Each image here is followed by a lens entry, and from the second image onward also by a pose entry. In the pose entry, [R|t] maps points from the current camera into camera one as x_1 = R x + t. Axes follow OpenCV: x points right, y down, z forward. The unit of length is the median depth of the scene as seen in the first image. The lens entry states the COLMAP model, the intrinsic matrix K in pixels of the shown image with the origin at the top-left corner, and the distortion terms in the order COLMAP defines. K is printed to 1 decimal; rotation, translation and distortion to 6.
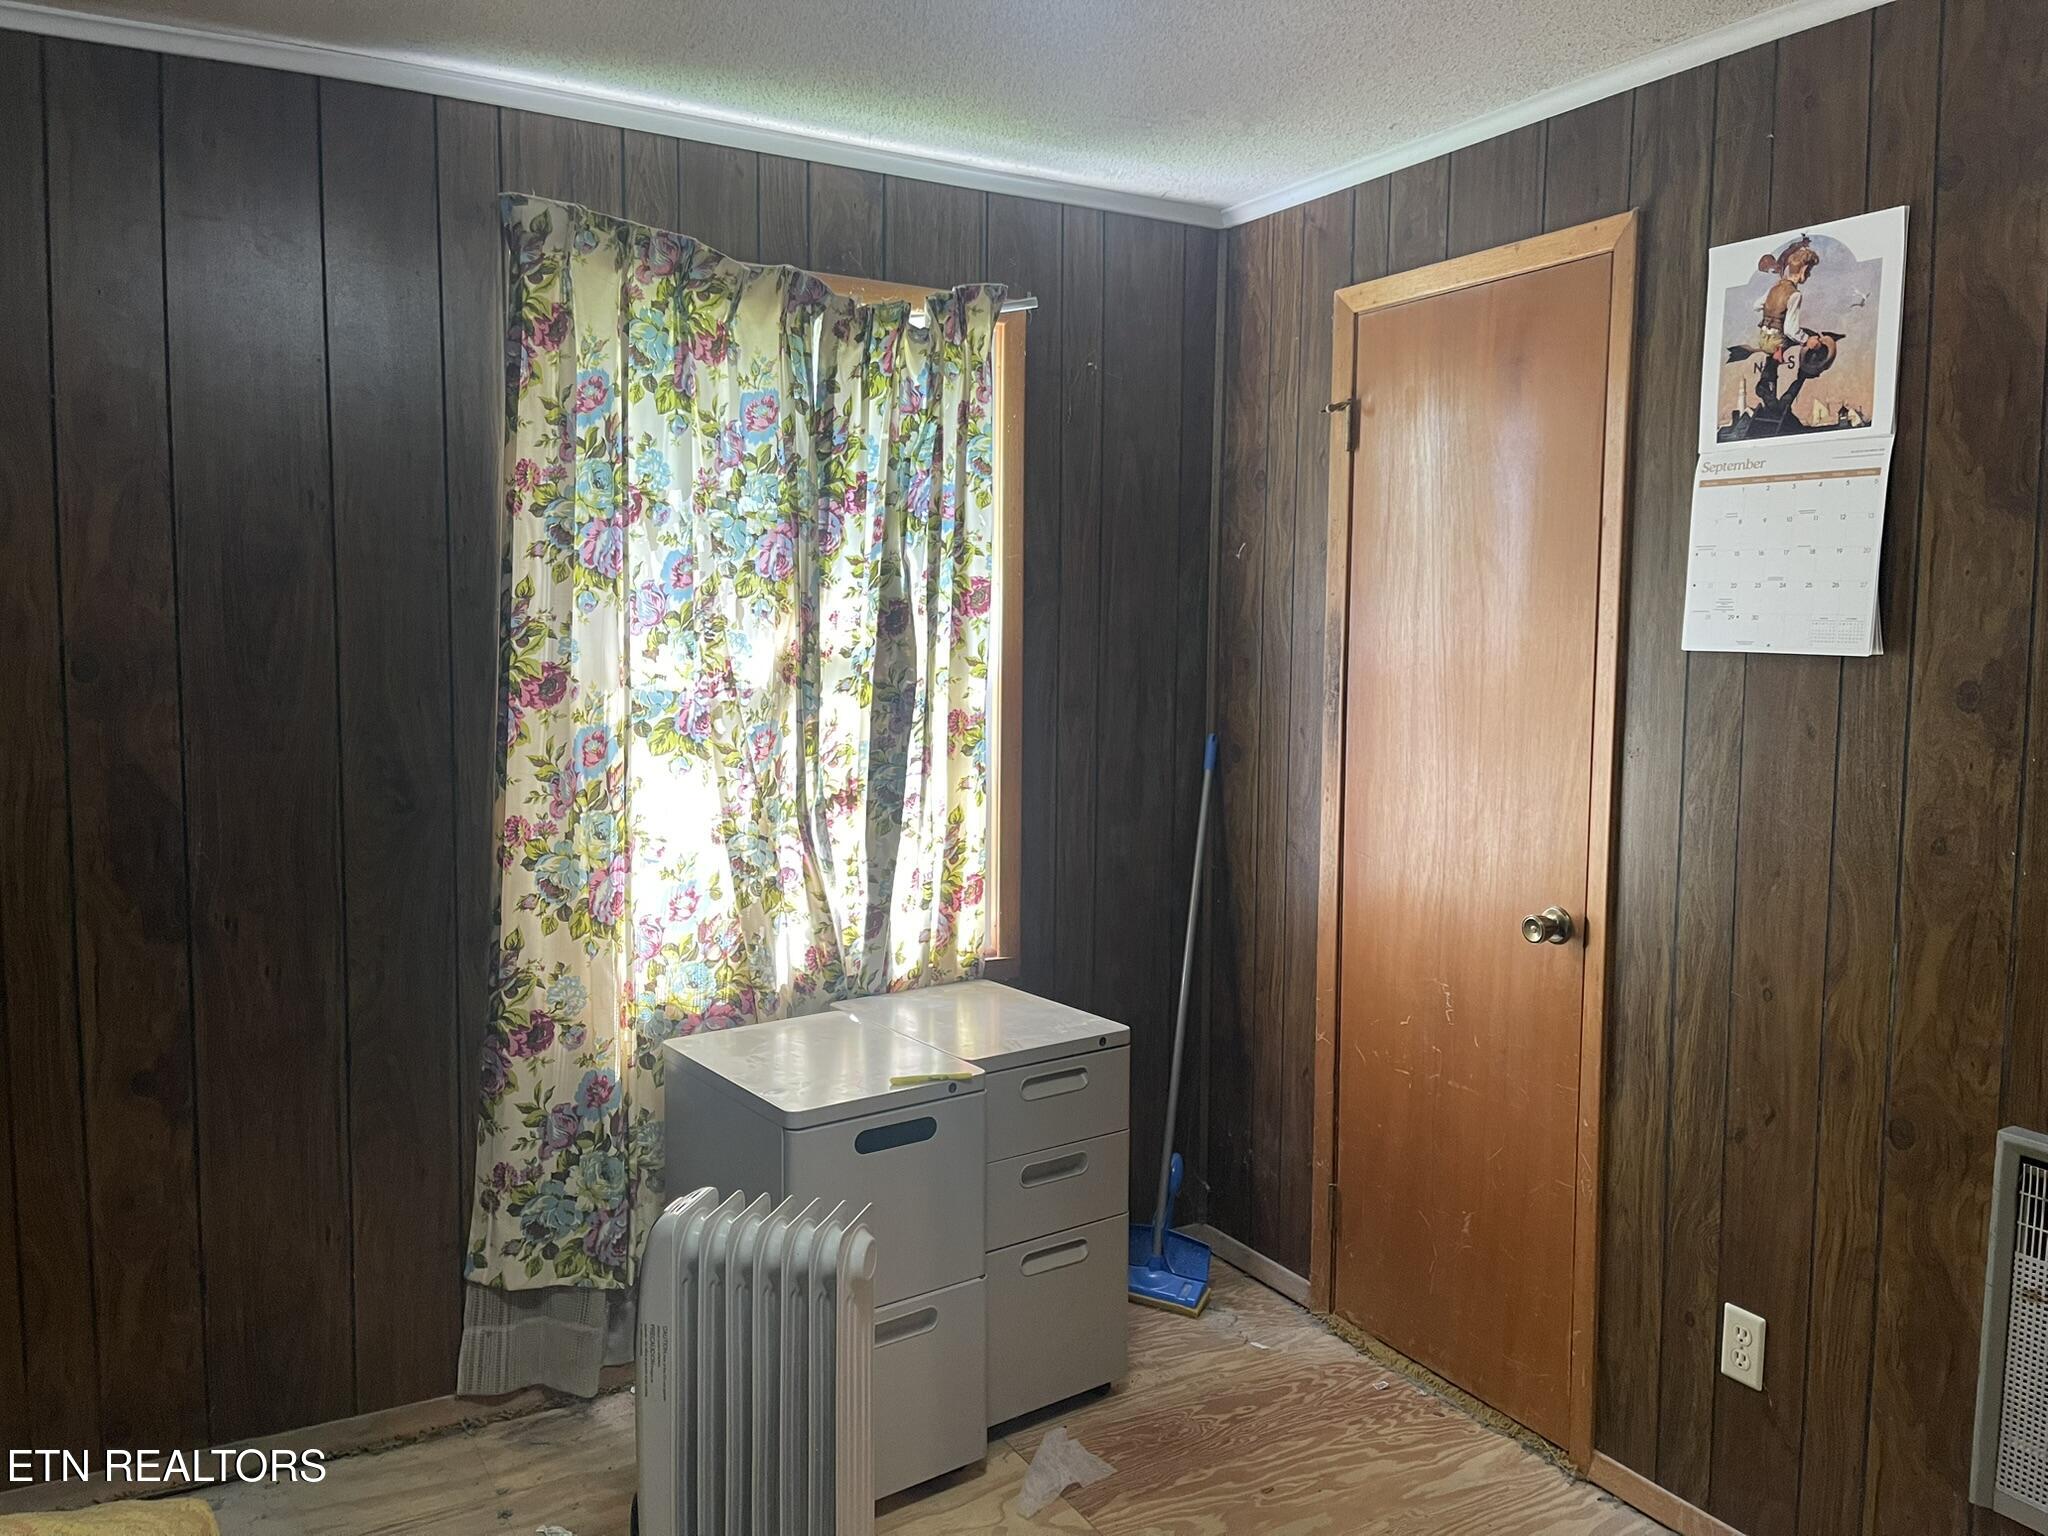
lens RADIAL K [[1537.5, 0, 1023.9], [0, 1537.5, 758.0], [0, 0, 1]] dist [0.091228, -0.114173]
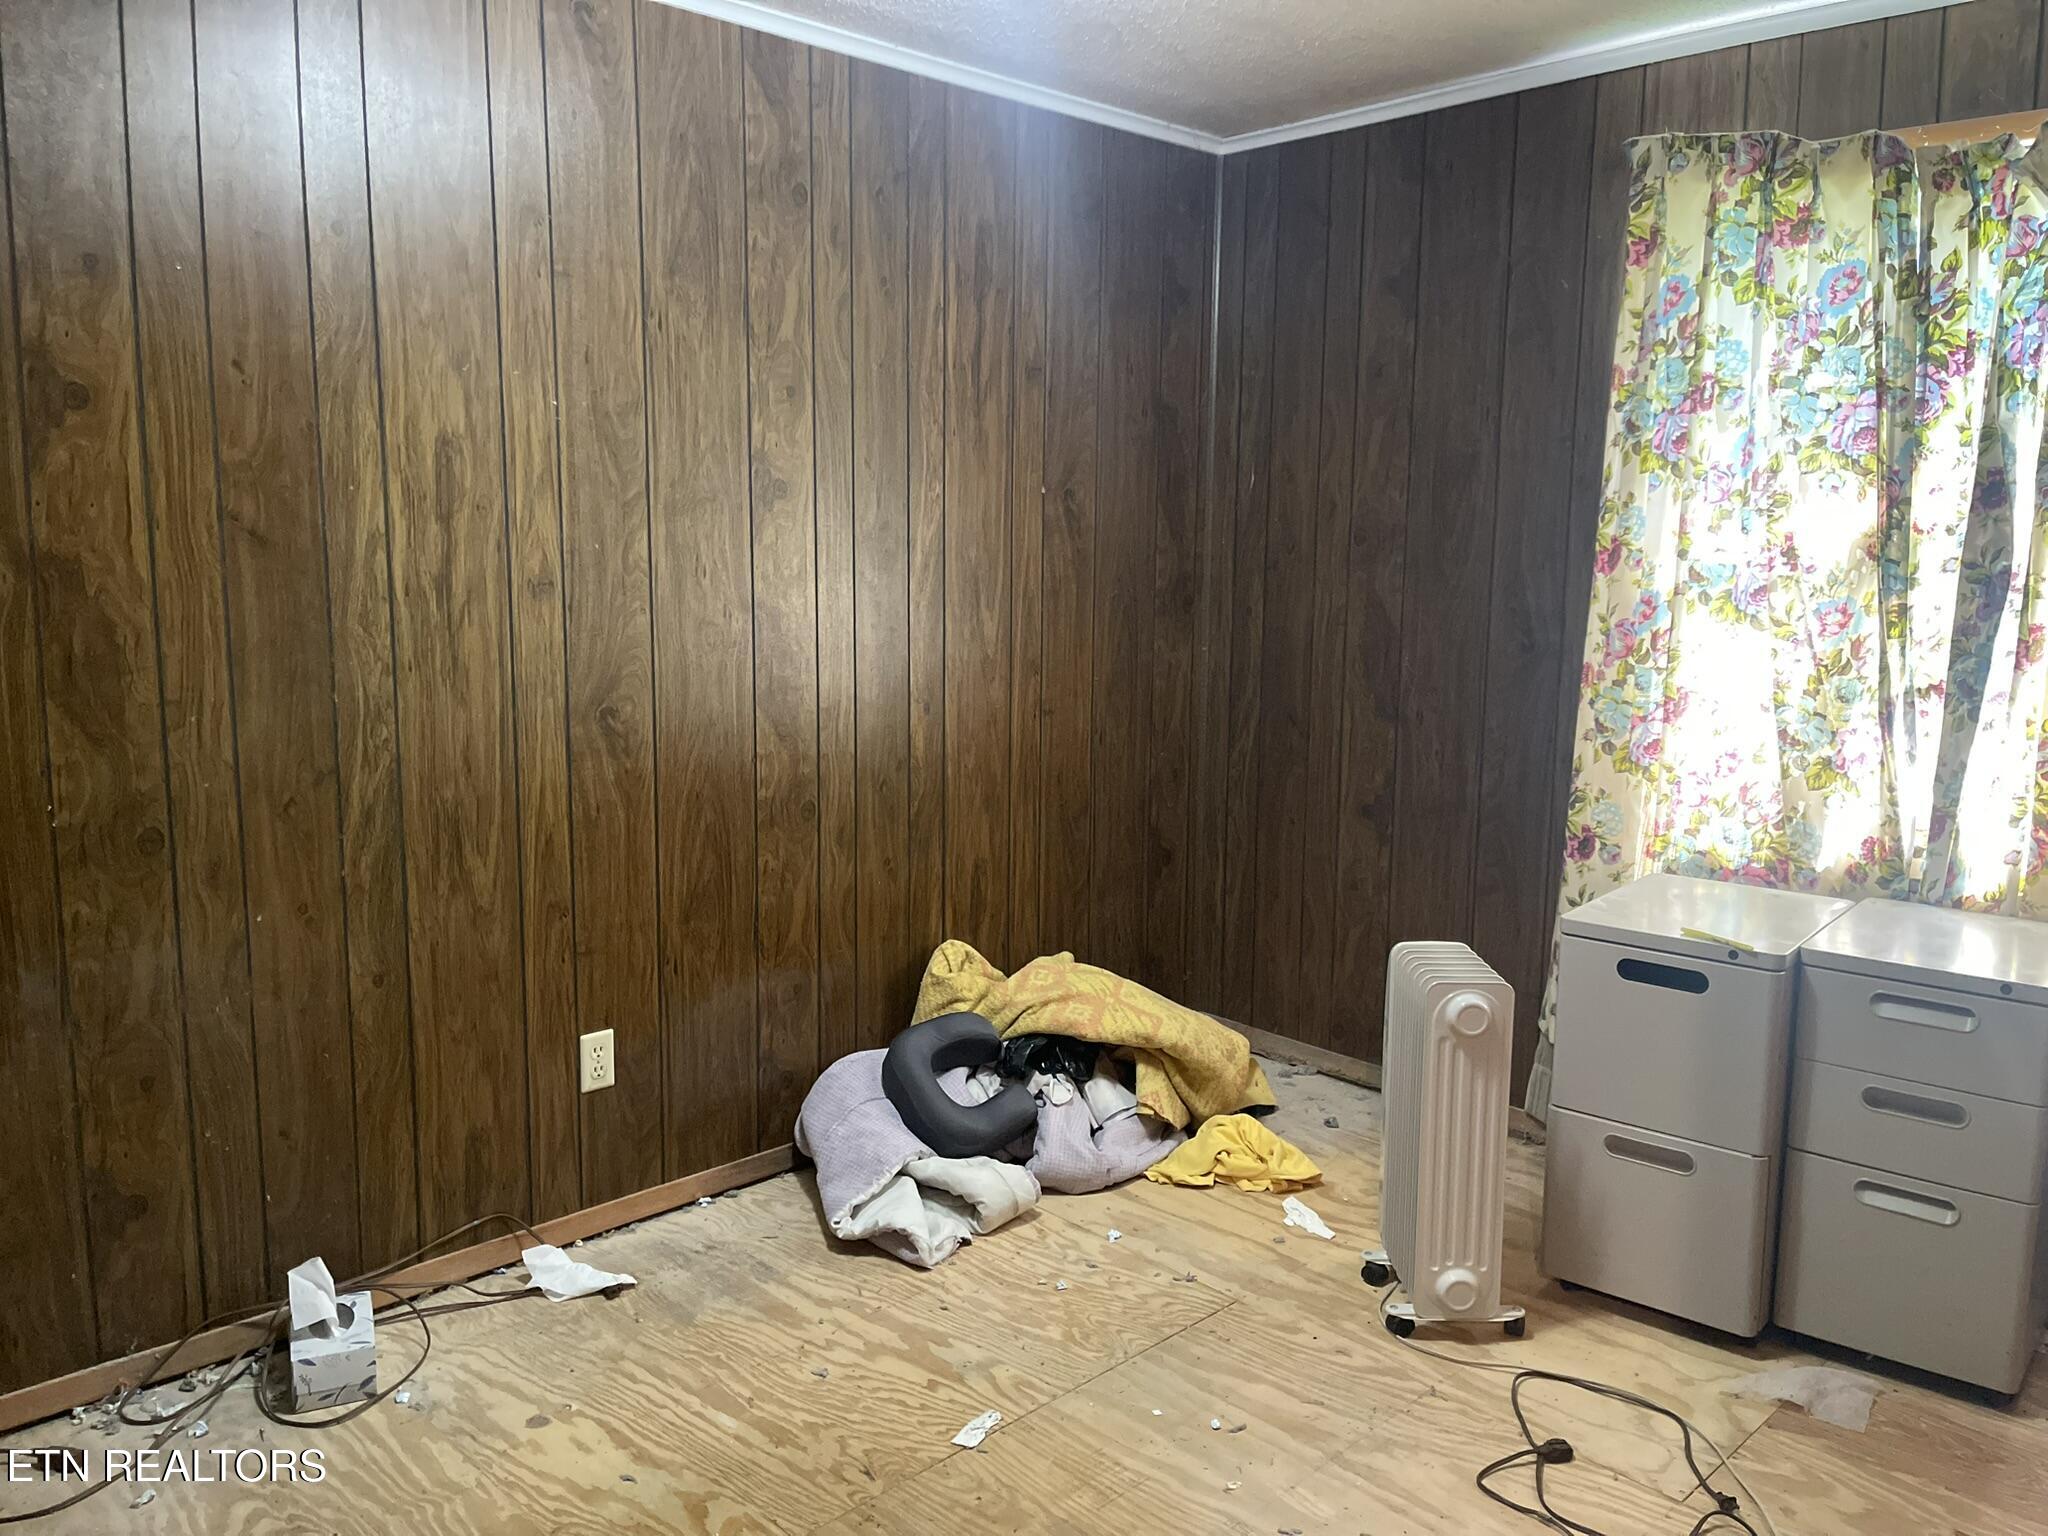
lens RADIAL K [[1524.8, 0, 1024.0], [0, 1524.8, 768.0], [0, 0, 1]] dist [0.111695, -0.152085]
pose [[0.245280, 0.144751, -0.958585, 0.700585], [-0.094171, 0.987671, 0.125047, 0.008356], [0.964867, 0.059600, 0.255888, 0.250318]]
